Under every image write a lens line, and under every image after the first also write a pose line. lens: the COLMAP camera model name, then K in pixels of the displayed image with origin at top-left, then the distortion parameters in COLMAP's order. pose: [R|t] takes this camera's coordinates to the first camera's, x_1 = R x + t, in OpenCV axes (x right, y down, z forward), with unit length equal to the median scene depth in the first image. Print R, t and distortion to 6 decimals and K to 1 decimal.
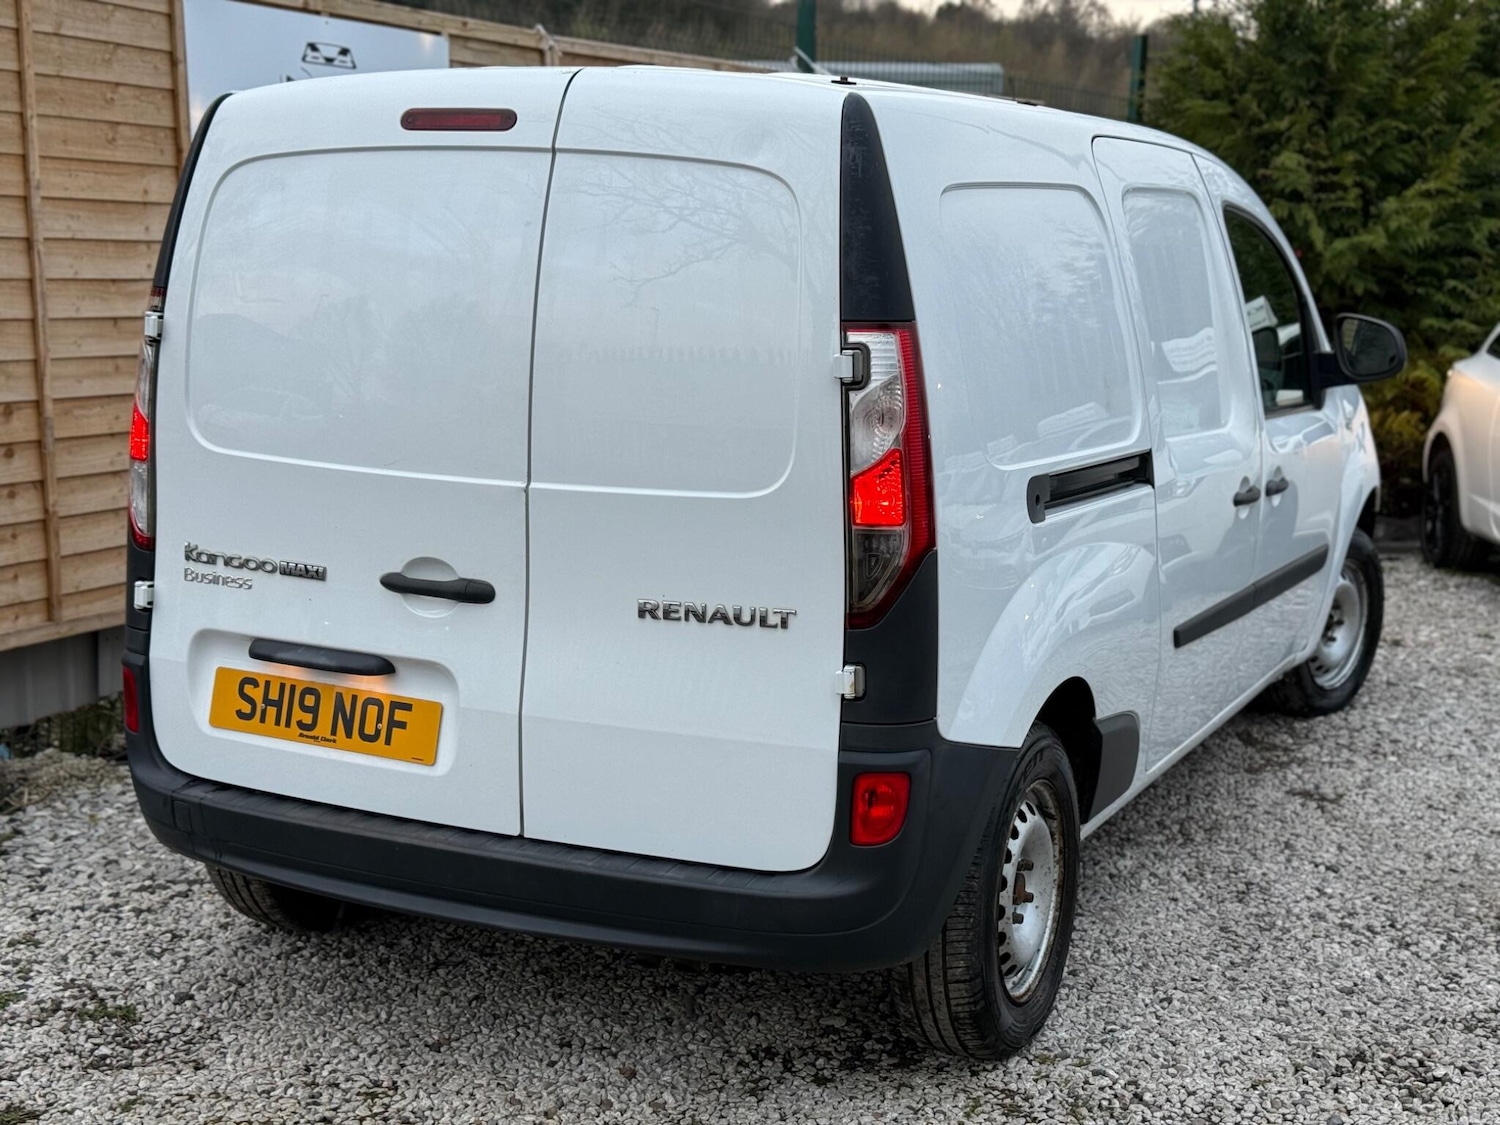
lens RADIAL K [[2109.0, 0, 757.8], [0, 2109.0, 559.9], [0, 0, 1]] dist [0.117693, 0.000000]
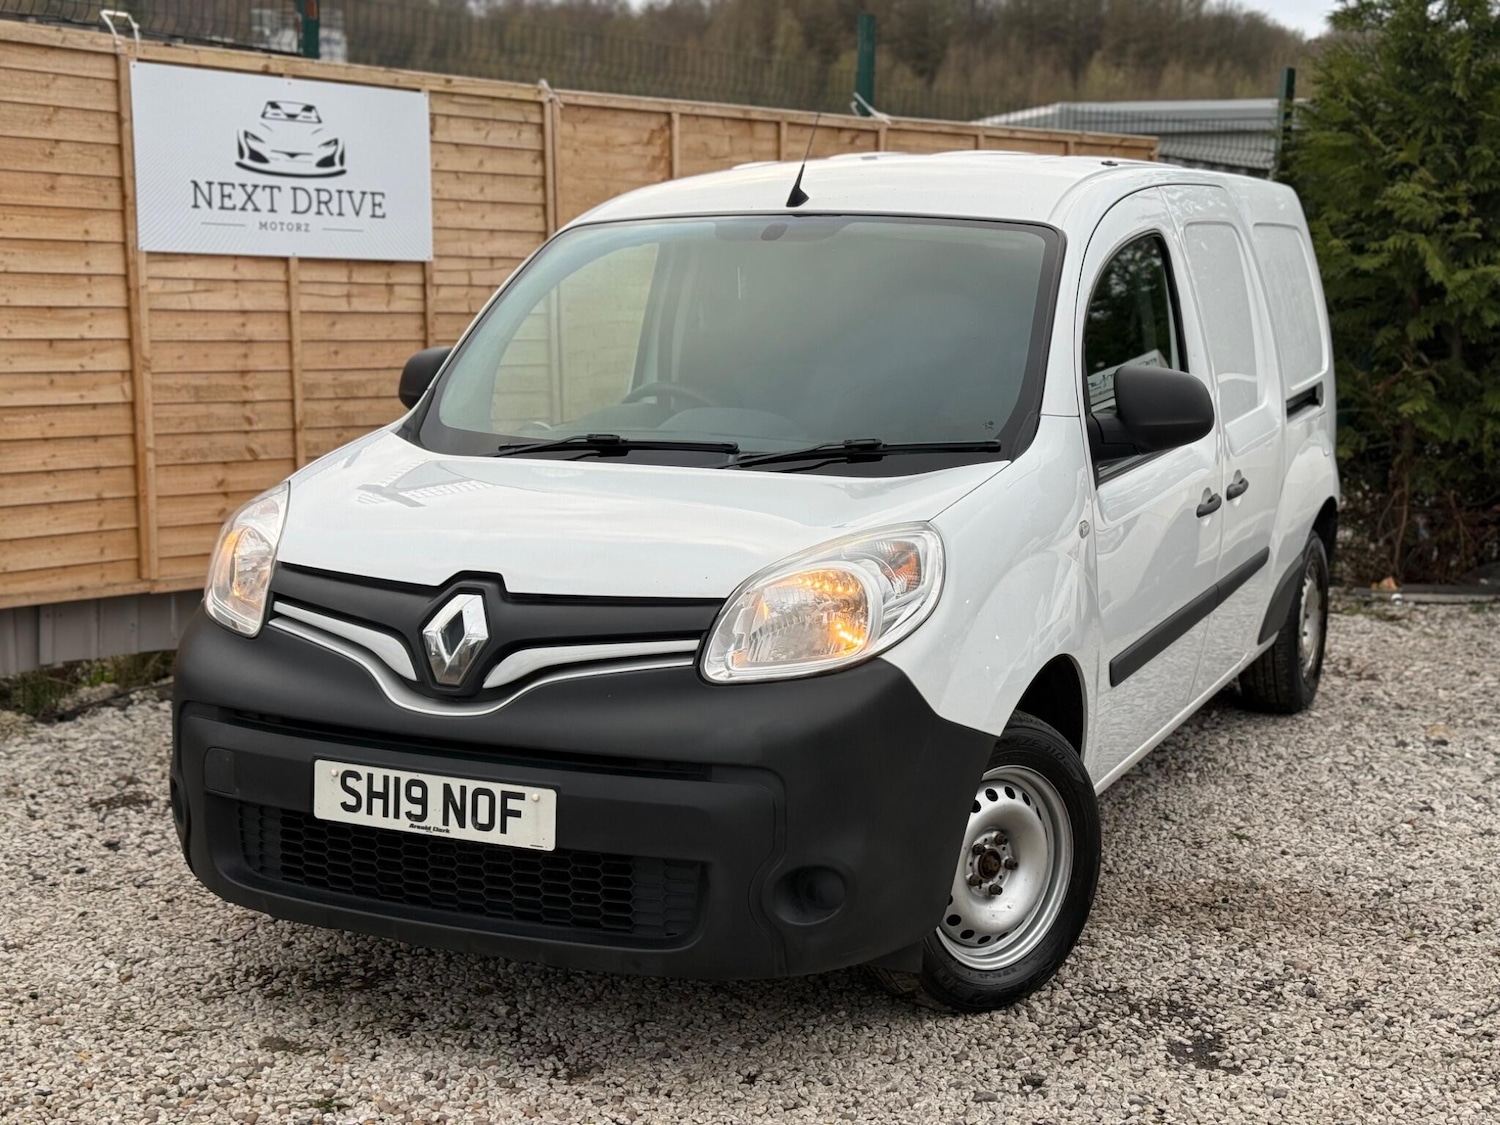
lens RADIAL K [[2098.4, 0, 761.9], [0, 2098.4, 553.0], [0, 0, 1]] dist [0.106202, 0.000000]
pose [[0.969891, 0.026097, -0.242136, 0.424100], [-0.031812, 0.999299, -0.019721, 0.016730], [0.241452, 0.026830, 0.970042, -0.037931]]
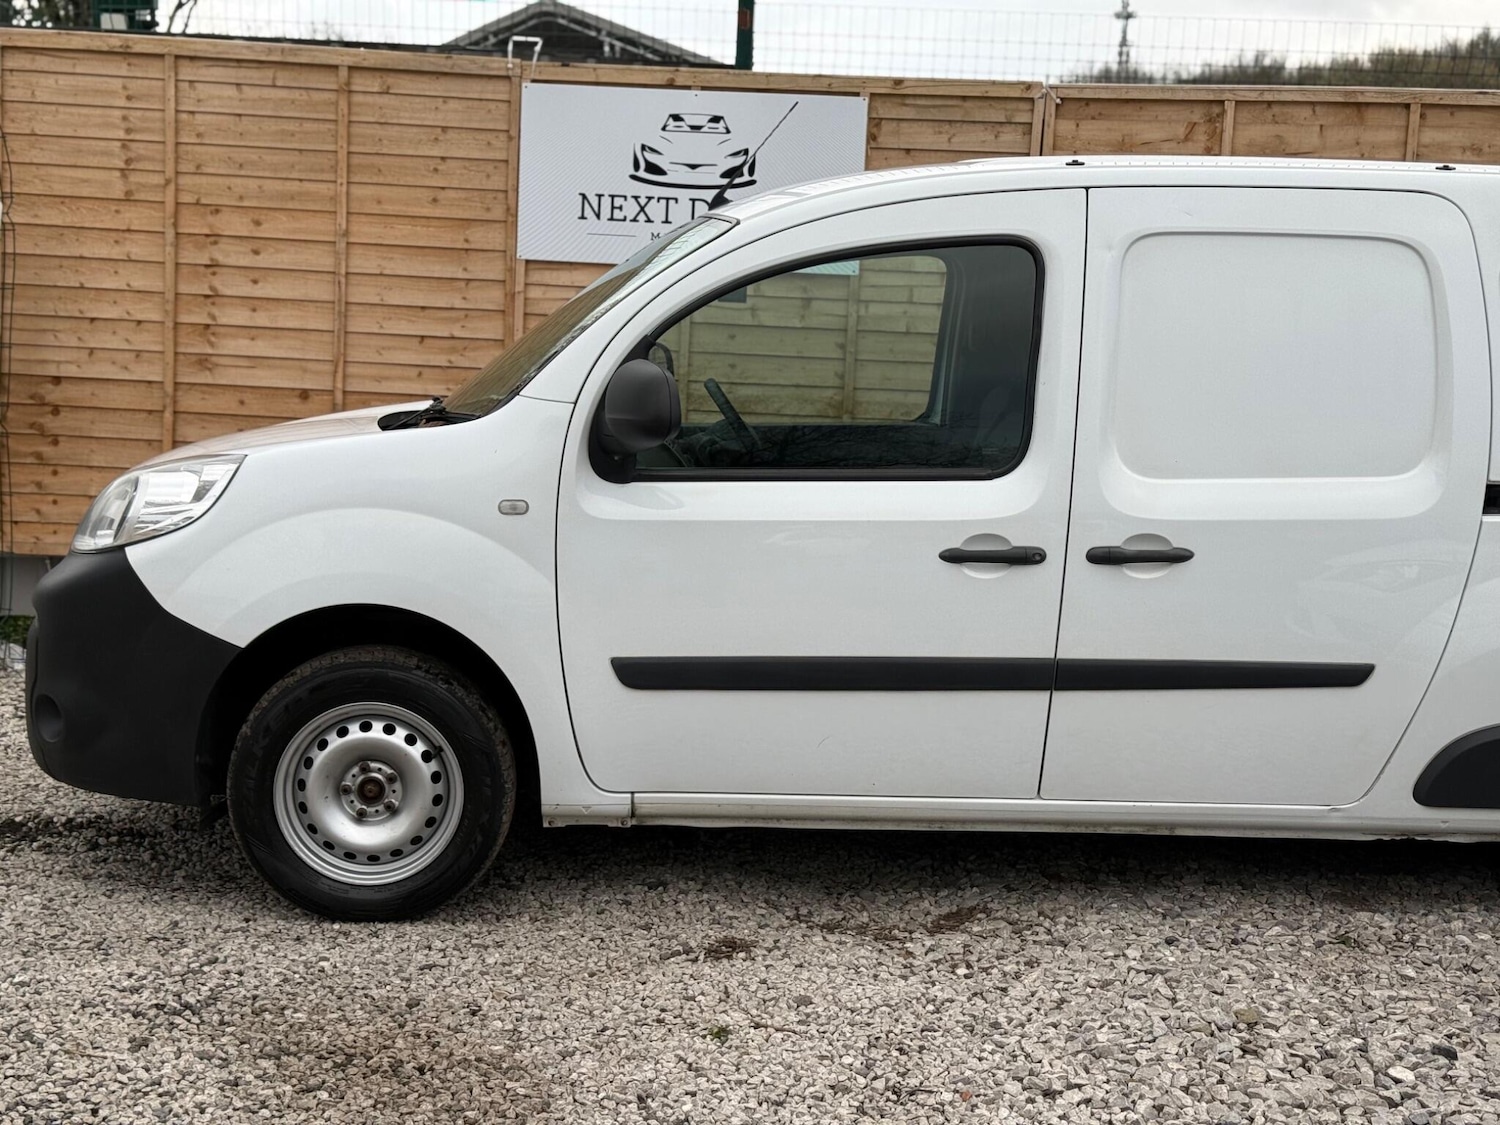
lens RADIAL K [[2100.6, 0, 747.6], [0, 2100.6, 558.4], [0, 0, 1]] dist [0.122170, 0.000000]
pose [[0.408436, 0.109401, -0.906207, 1.128380], [-0.169197, 0.984661, 0.042613, -0.079922], [0.896969, 0.135923, 0.420681, 0.767915]]
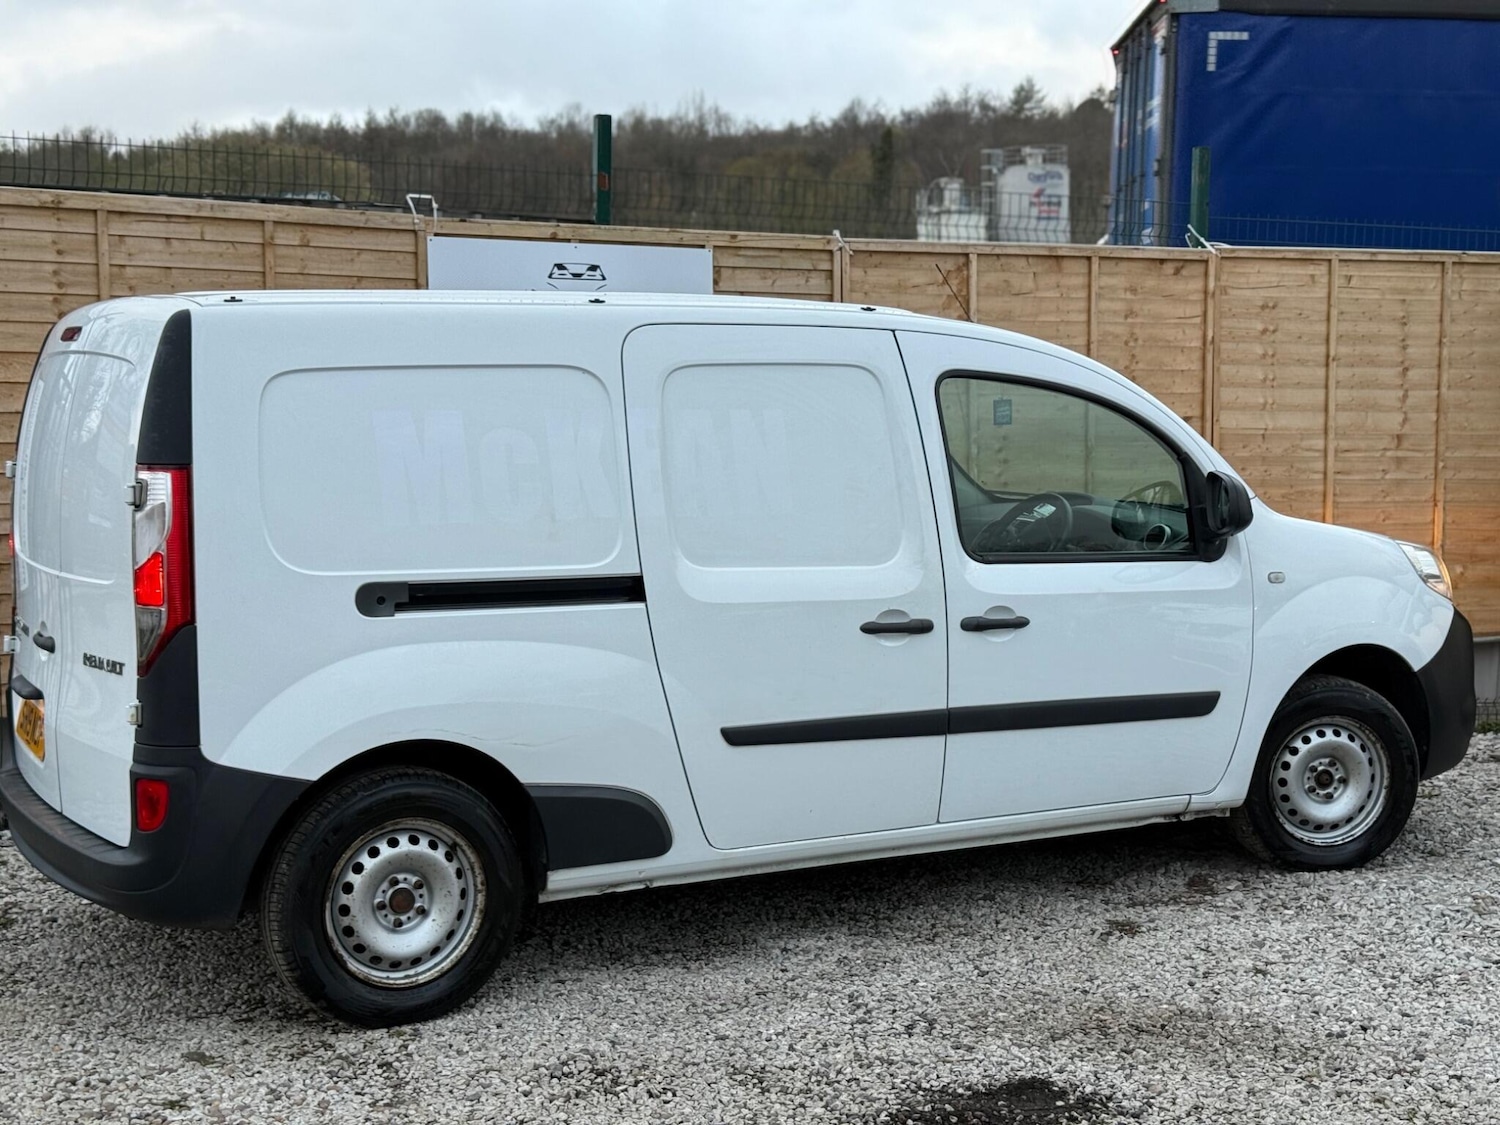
lens RADIAL K [[2109.0, 0, 738.3], [0, 2109.0, 567.6], [0, 0, 1]] dist [0.117693, 0.000000]
pose [[0.820376, 0.028433, -0.571117, 0.813512], [-0.071343, 0.996048, -0.052893, 0.004464], [0.567356, 0.084137, 0.819163, 0.026067]]
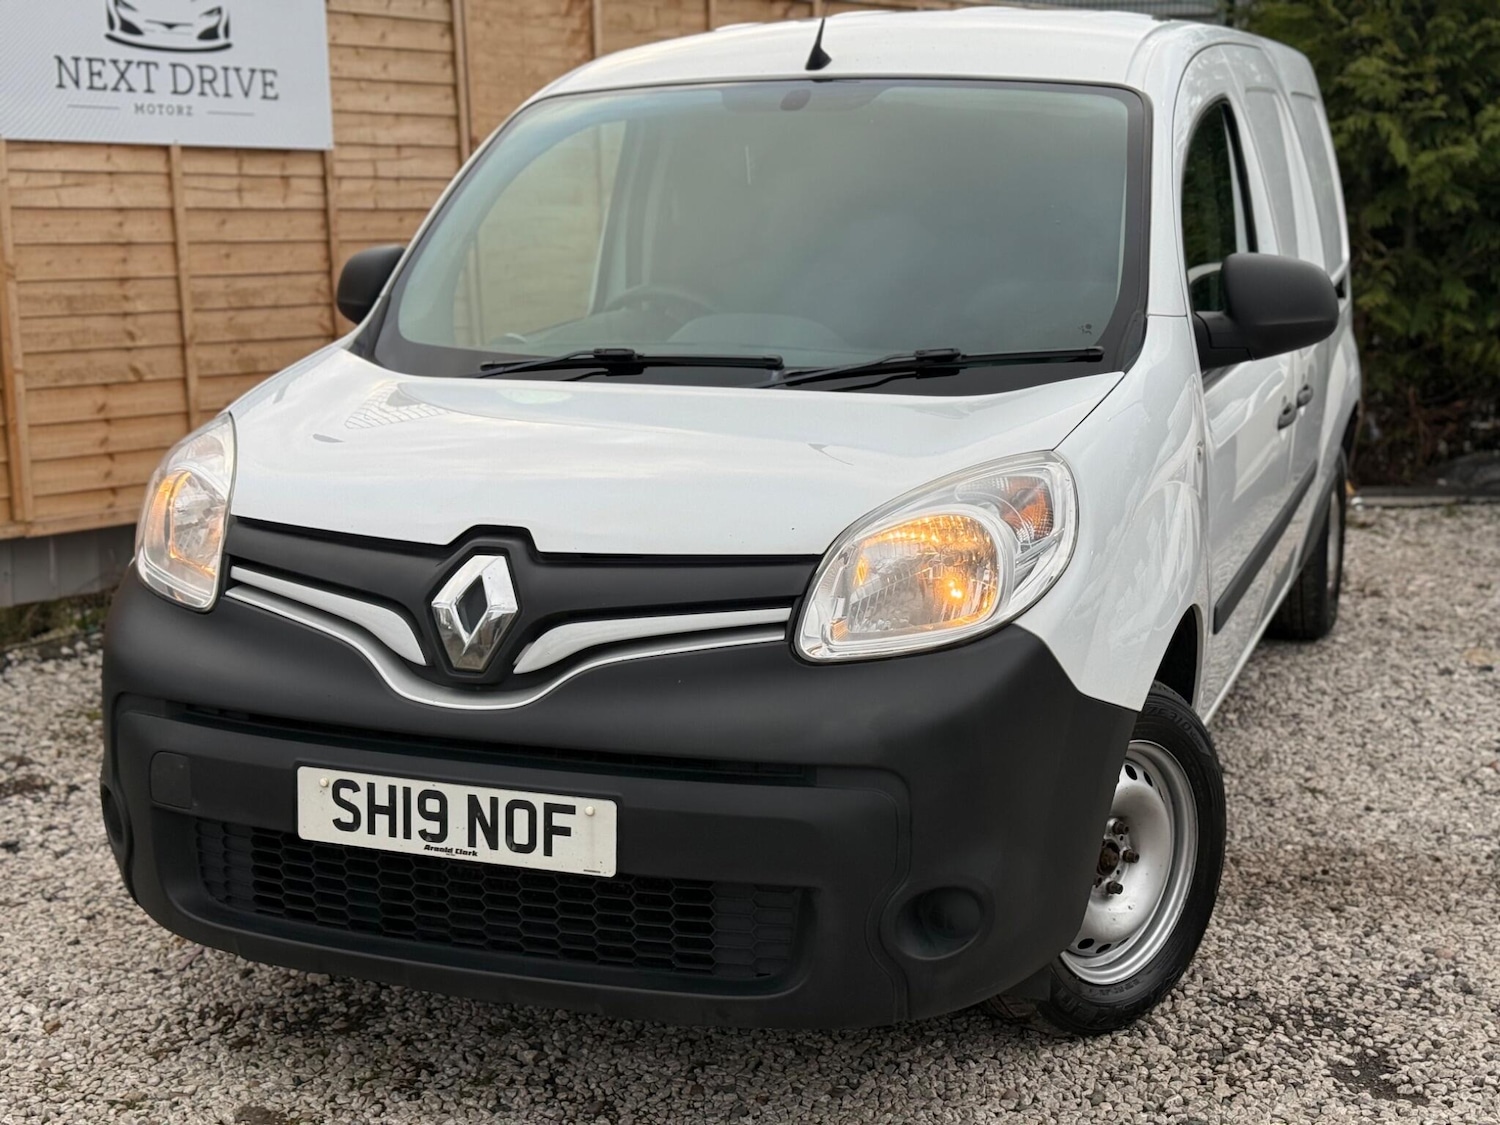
lens RADIAL K [[2098.4, 0, 752.4], [0, 2098.4, 564.7], [0, 0, 1]] dist [0.106202, 0.000000]
pose [[0.984833, 0.014171, -0.172924, 0.313208], [-0.009047, 0.999497, 0.030383, 0.003215], [0.173268, -0.028357, 0.984466, 0.096745]]
